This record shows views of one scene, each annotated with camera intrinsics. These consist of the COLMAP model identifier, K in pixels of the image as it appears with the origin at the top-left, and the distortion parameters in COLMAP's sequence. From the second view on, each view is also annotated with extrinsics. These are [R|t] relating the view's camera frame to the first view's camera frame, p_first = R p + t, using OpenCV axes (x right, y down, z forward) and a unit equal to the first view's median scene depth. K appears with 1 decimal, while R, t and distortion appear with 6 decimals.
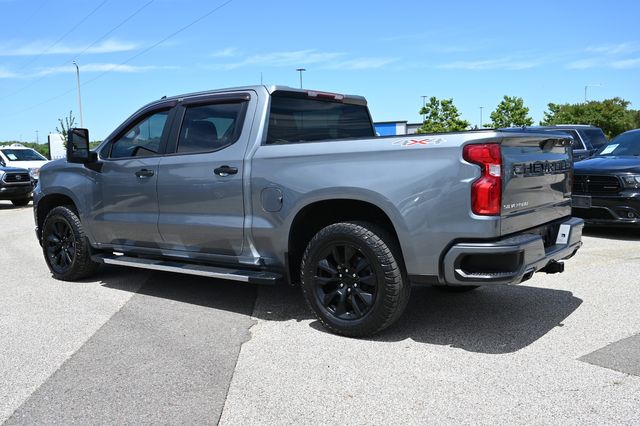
lens RADIAL K [[602.2, 0, 320.0], [0, 602.2, 213.0], [0, 0, 1]] dist [0.000294, 0.004059]
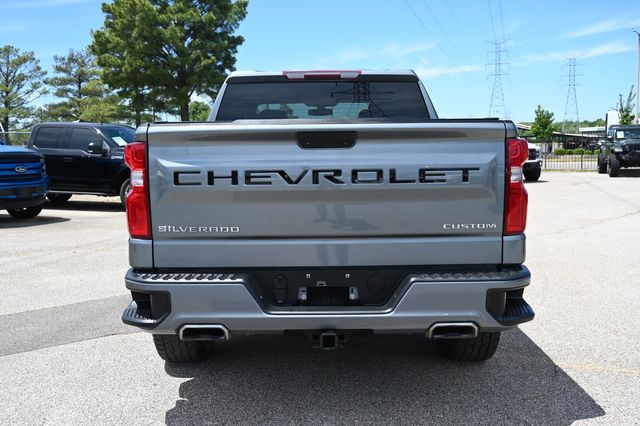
lens RADIAL K [[642.6, 0, 313.5], [0, 642.6, 213.2], [0, 0, 1]] dist [0.007981, 0.004705]
pose [[0.600617, 0.093864, -0.794008, 0.725532], [-0.072498, 0.995388, 0.062831, -0.064147], [0.796244, 0.019827, 0.604651, 0.476197]]
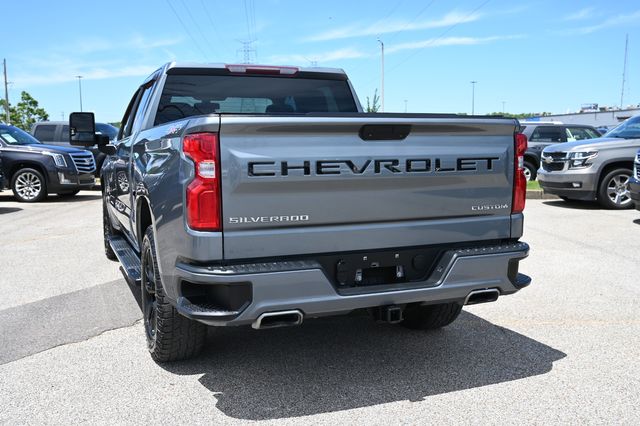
lens RADIAL K [[642.6, 0, 313.5], [0, 642.6, 213.2], [0, 0, 1]] dist [0.007981, 0.004705]
pose [[0.855864, 0.070788, -0.512333, 0.552205], [-0.056075, 0.997450, 0.044142, -0.040995], [0.514151, -0.009050, 0.857652, 0.272476]]
